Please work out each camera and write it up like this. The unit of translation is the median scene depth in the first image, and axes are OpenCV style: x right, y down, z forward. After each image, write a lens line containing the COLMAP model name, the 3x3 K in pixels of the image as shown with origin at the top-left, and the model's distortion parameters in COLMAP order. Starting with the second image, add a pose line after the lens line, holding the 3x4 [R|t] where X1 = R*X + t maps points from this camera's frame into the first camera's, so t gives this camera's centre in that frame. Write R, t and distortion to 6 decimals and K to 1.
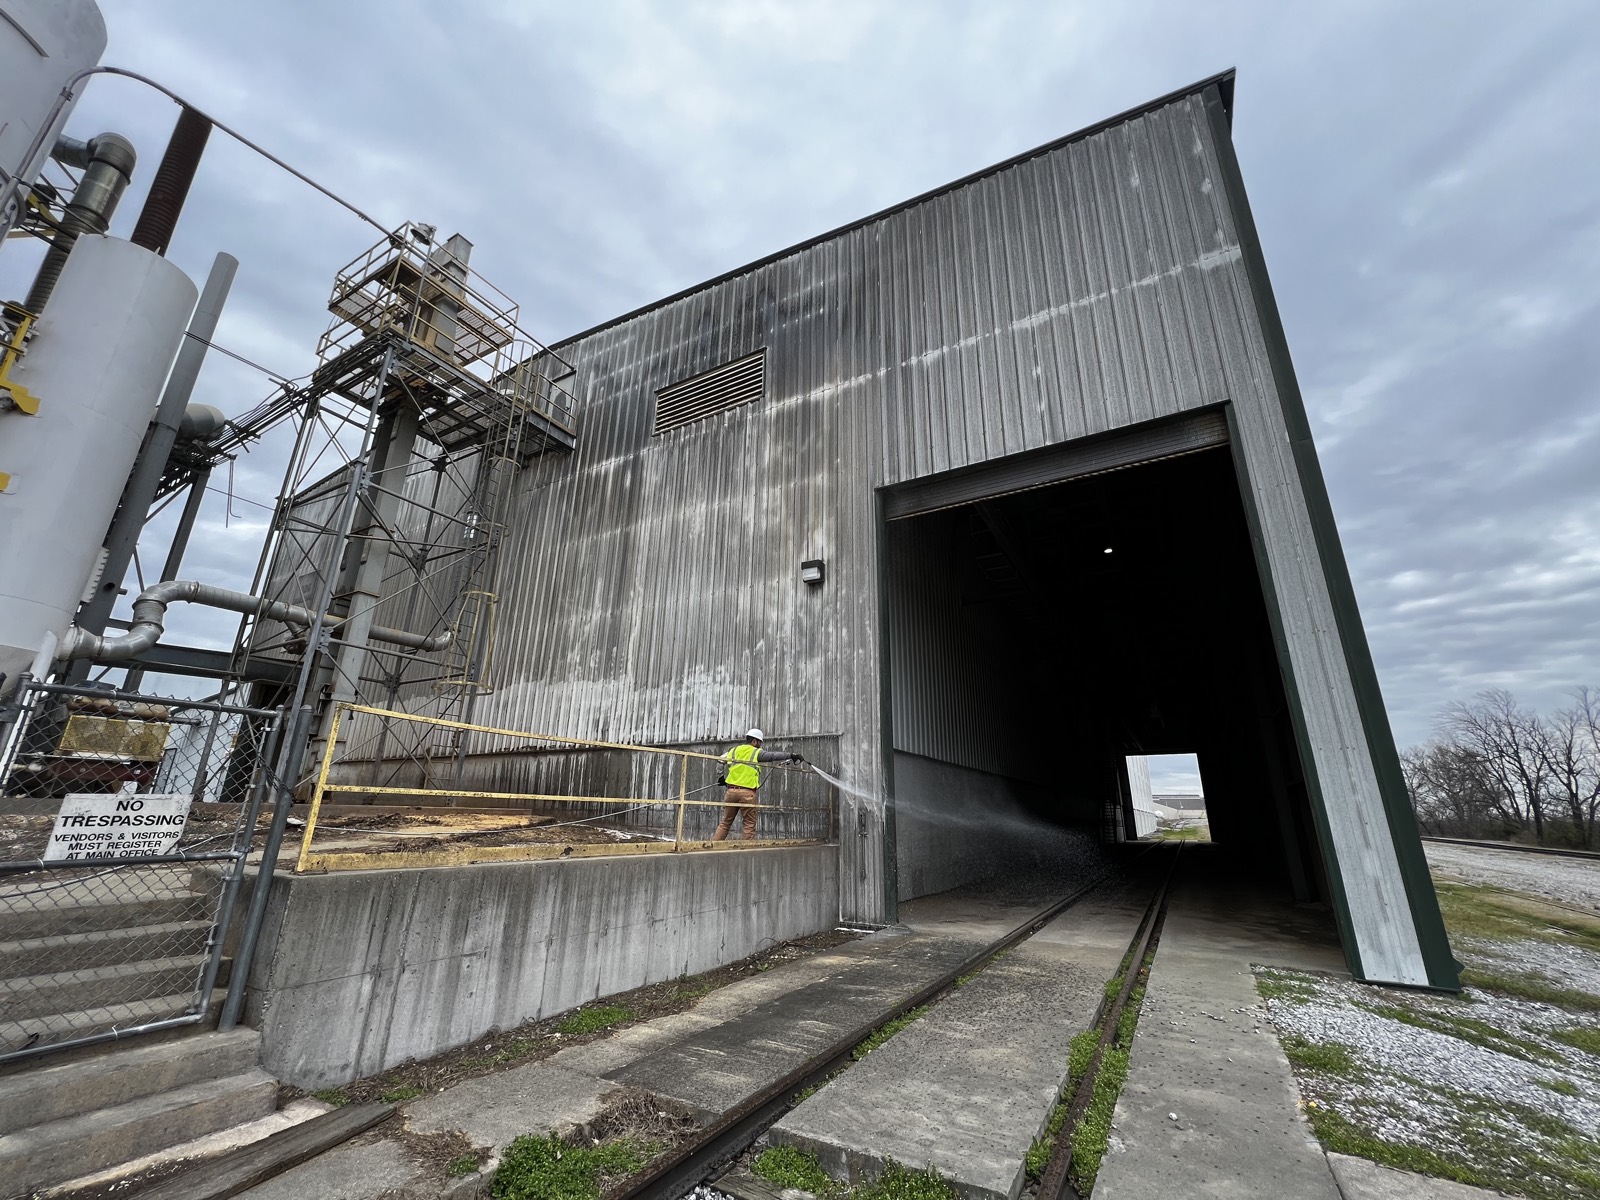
lens RADIAL K [[644.9, 0, 800.0], [0, 644.9, 600.0], [0, 0, 1]] dist [-0.000359, -0.000019]
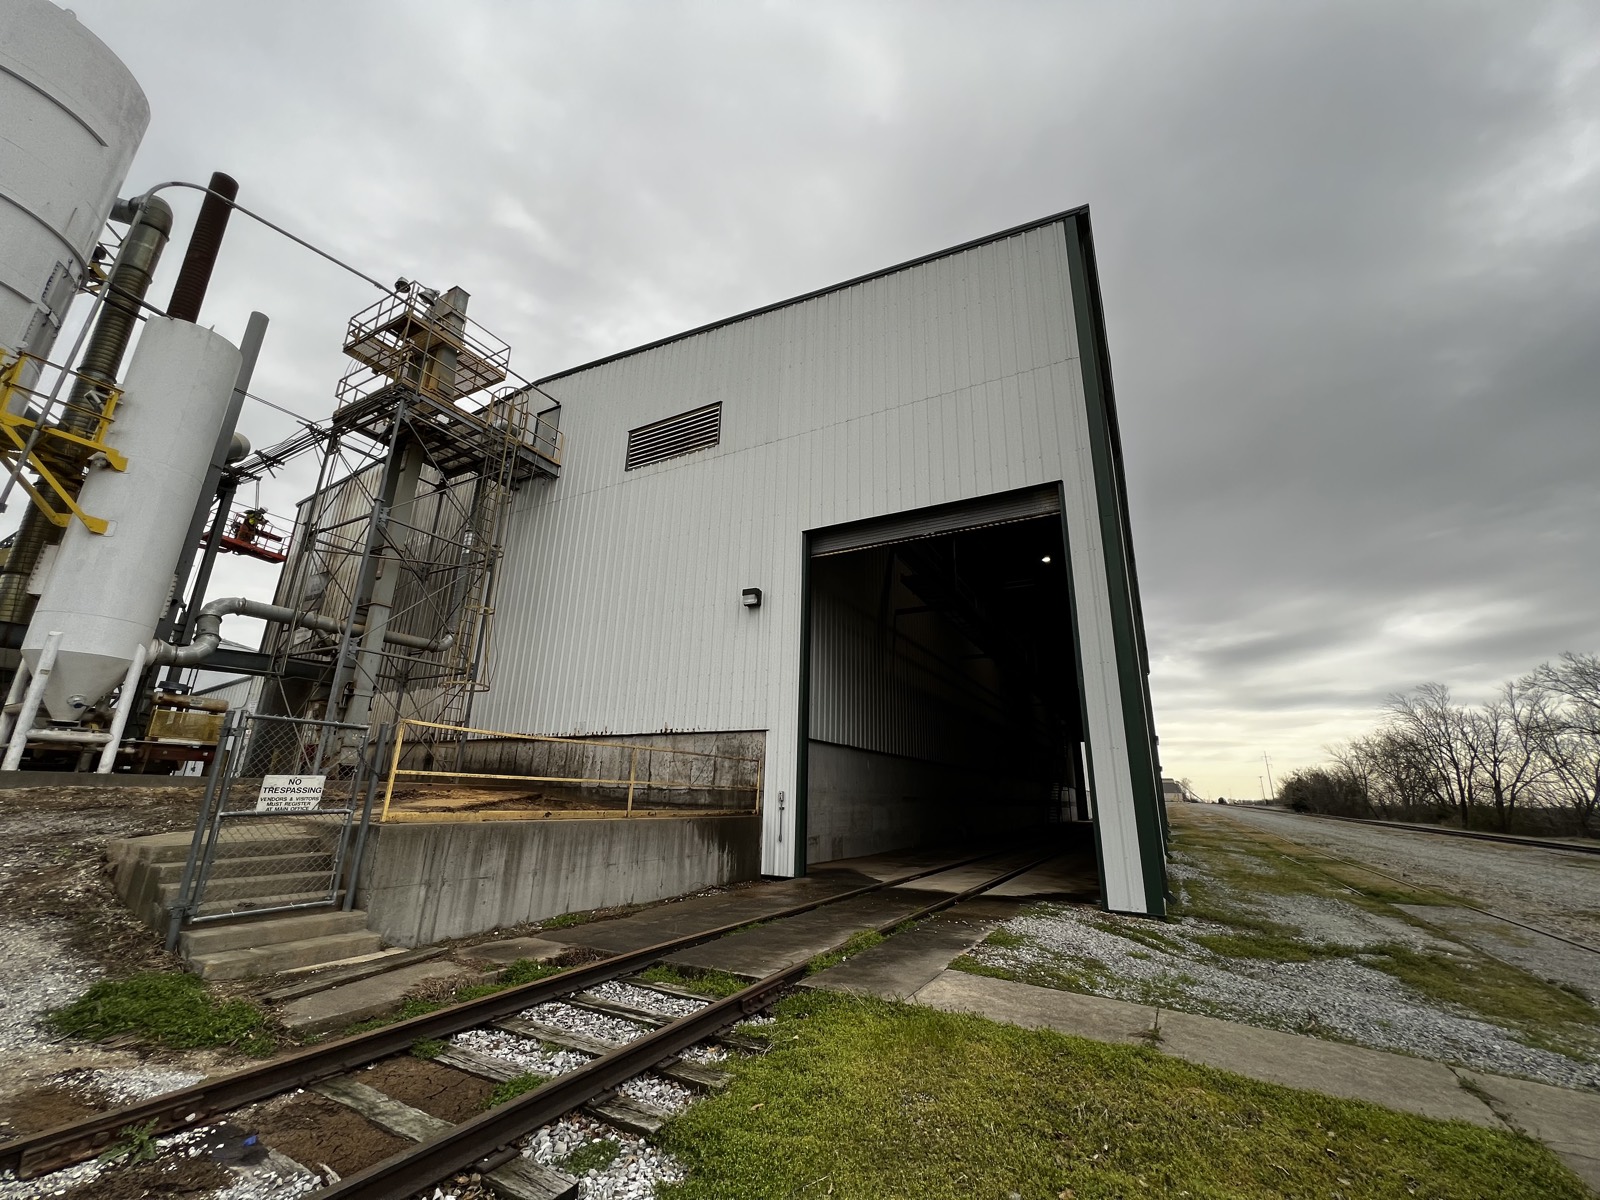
lens RADIAL K [[644.5, 0, 800.0], [0, 644.5, 600.0], [0, 0, 1]] dist [-0.000645, 0.000467]
pose [[0.999774, 0.014076, 0.015959, 0.120760], [-0.014520, 0.999501, 0.028054, -0.097548], [-0.015556, -0.028279, 0.999479, -0.302828]]
